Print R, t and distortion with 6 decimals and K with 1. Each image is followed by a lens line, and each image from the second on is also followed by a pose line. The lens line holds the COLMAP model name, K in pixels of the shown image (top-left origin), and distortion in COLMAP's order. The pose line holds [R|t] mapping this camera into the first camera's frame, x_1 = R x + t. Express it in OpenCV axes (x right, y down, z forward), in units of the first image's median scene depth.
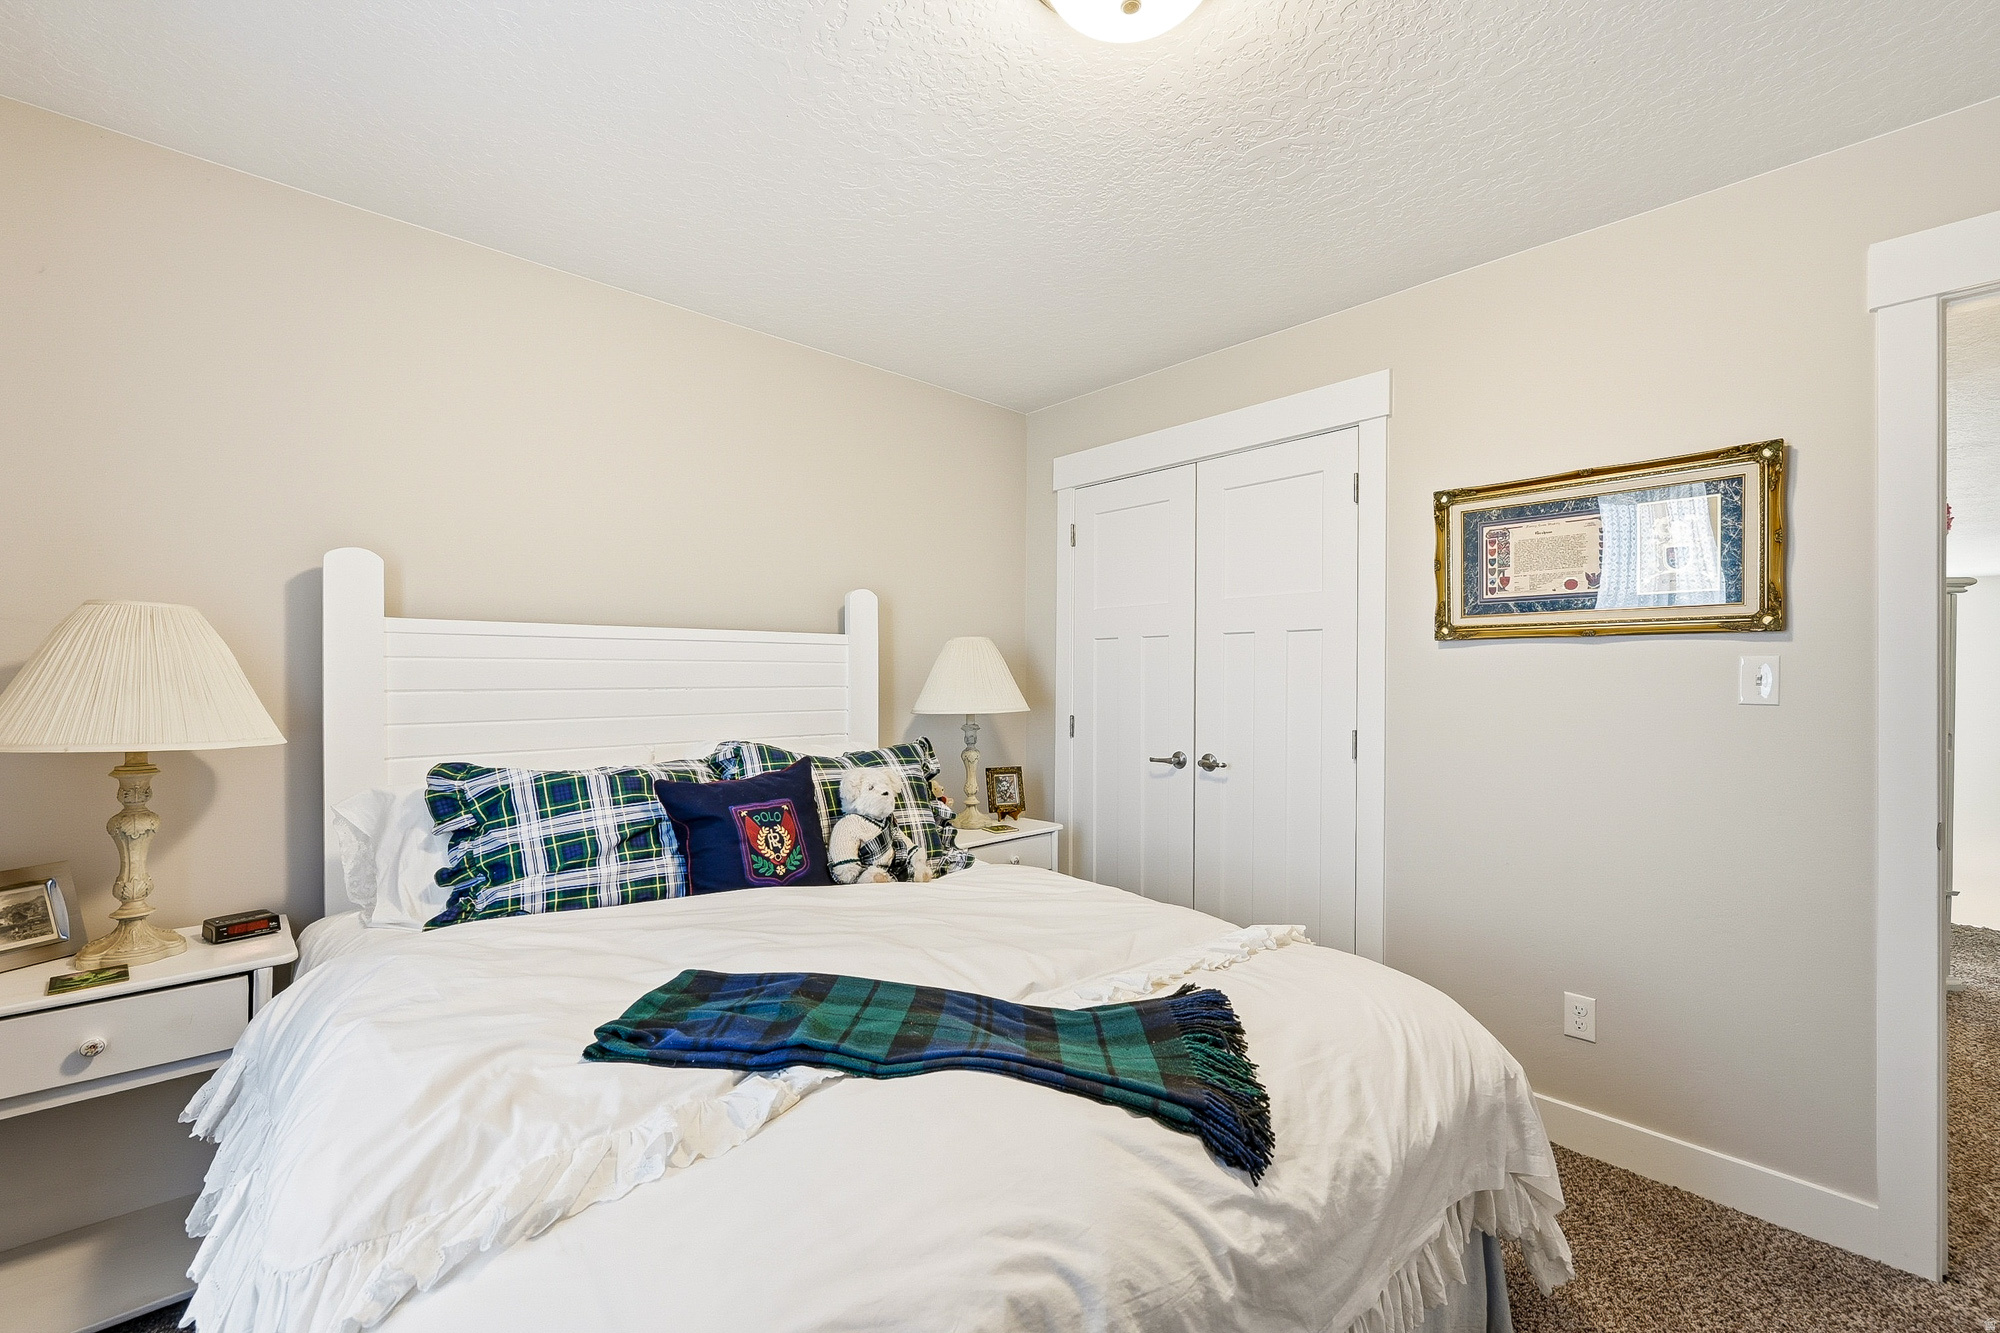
lens RADIAL K [[875.7, 0, 927.5], [0, 875.7, 679.0], [0, 0, 1]] dist [0.001618, 0.000054]
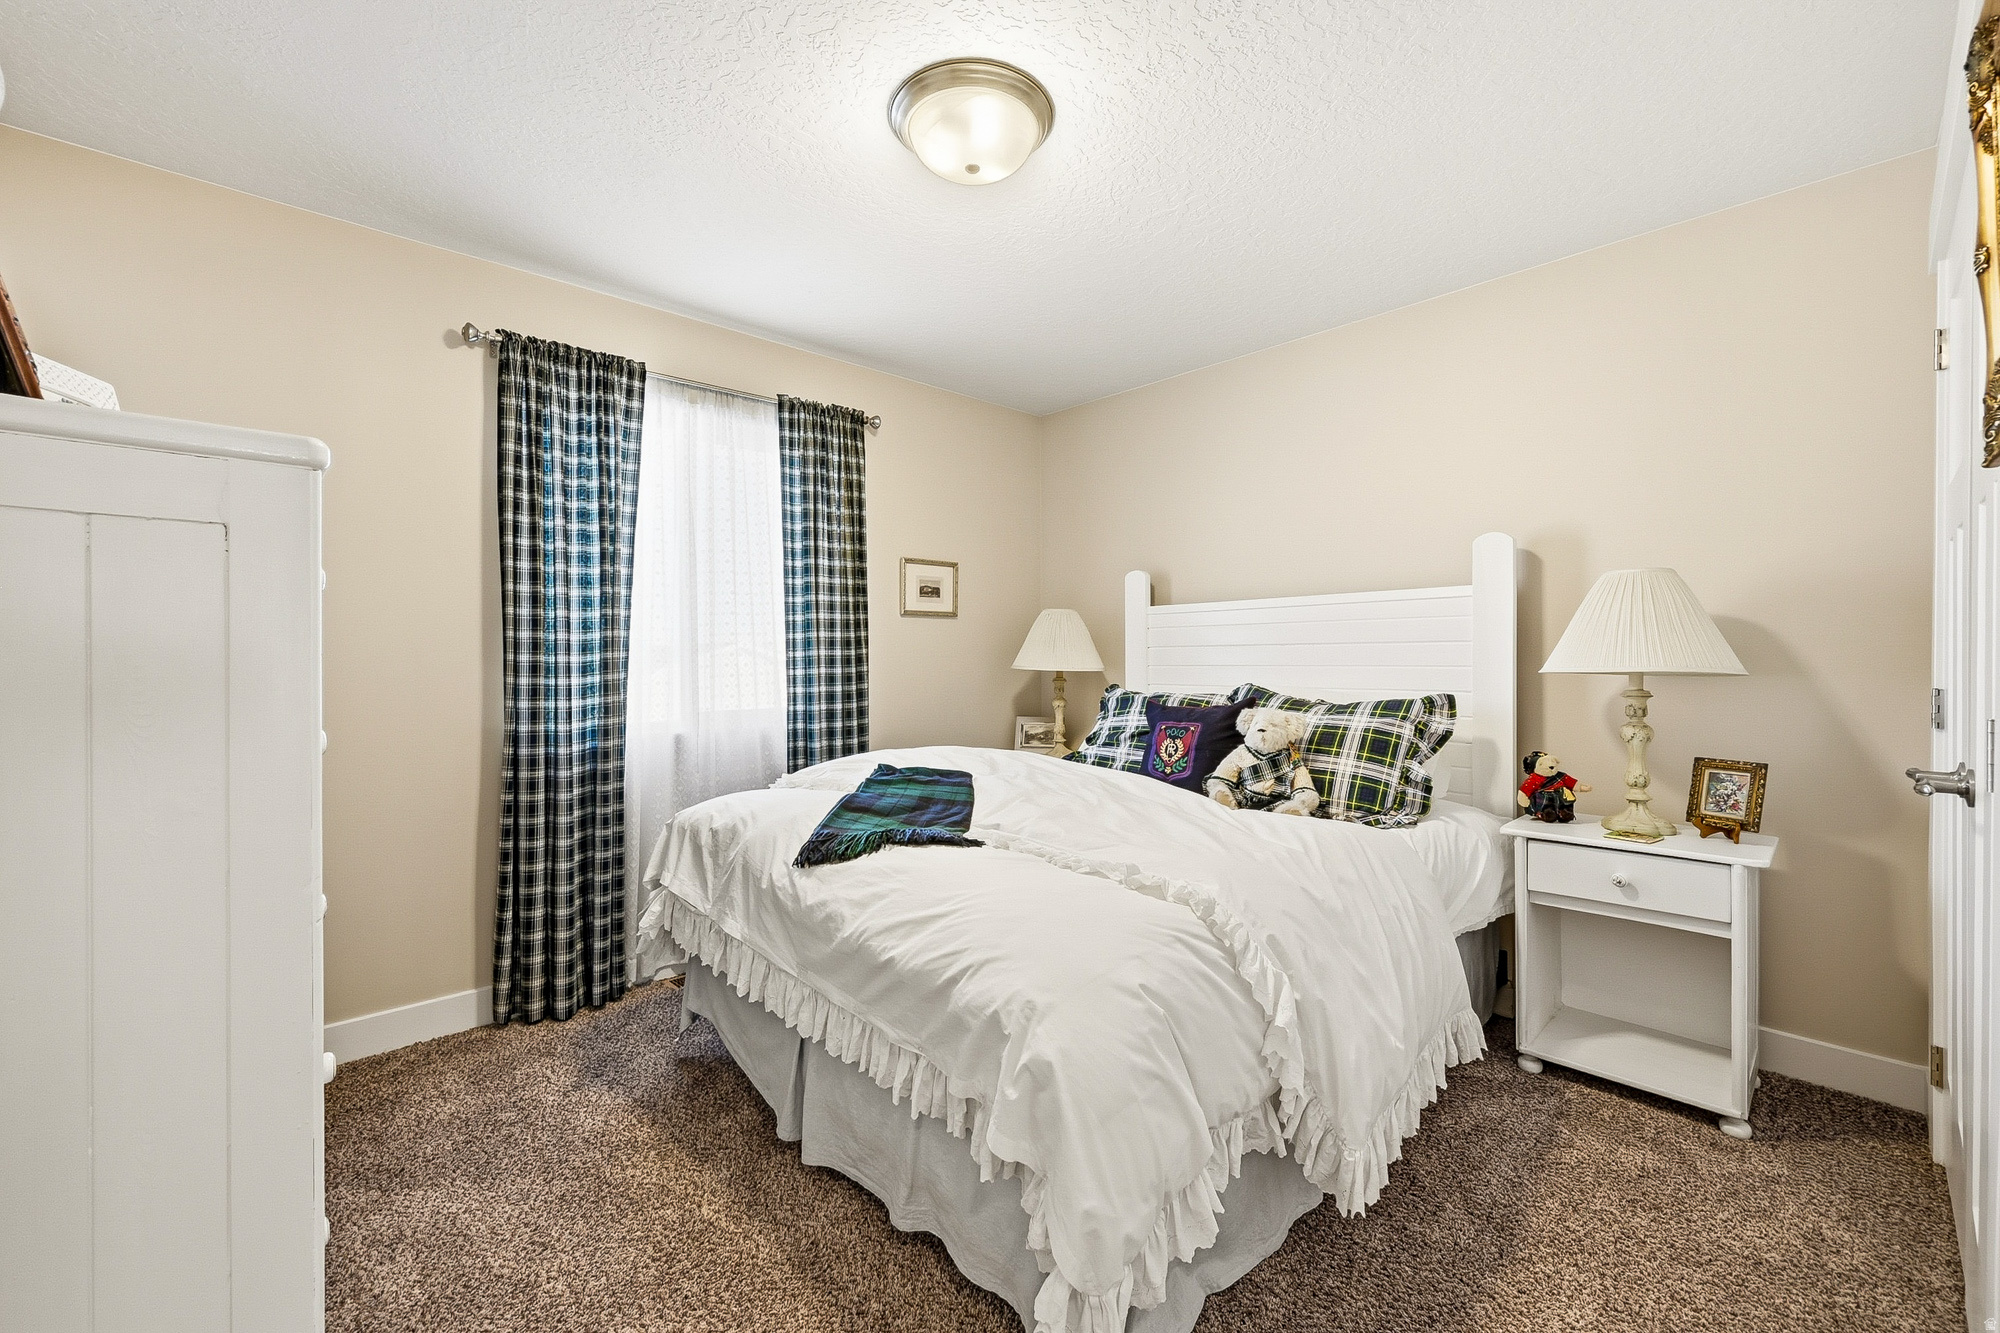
lens RADIAL K [[798.6, 0, 1000.0], [0, 798.6, 666.5], [0, 0, 1]] dist [0.000448, 0.000005]
pose [[-0.002284, 0.007377, -0.999970, 1.073787], [-0.002730, 0.999969, 0.007384, 0.042830], [0.999994, 0.002747, -0.002264, 0.709507]]
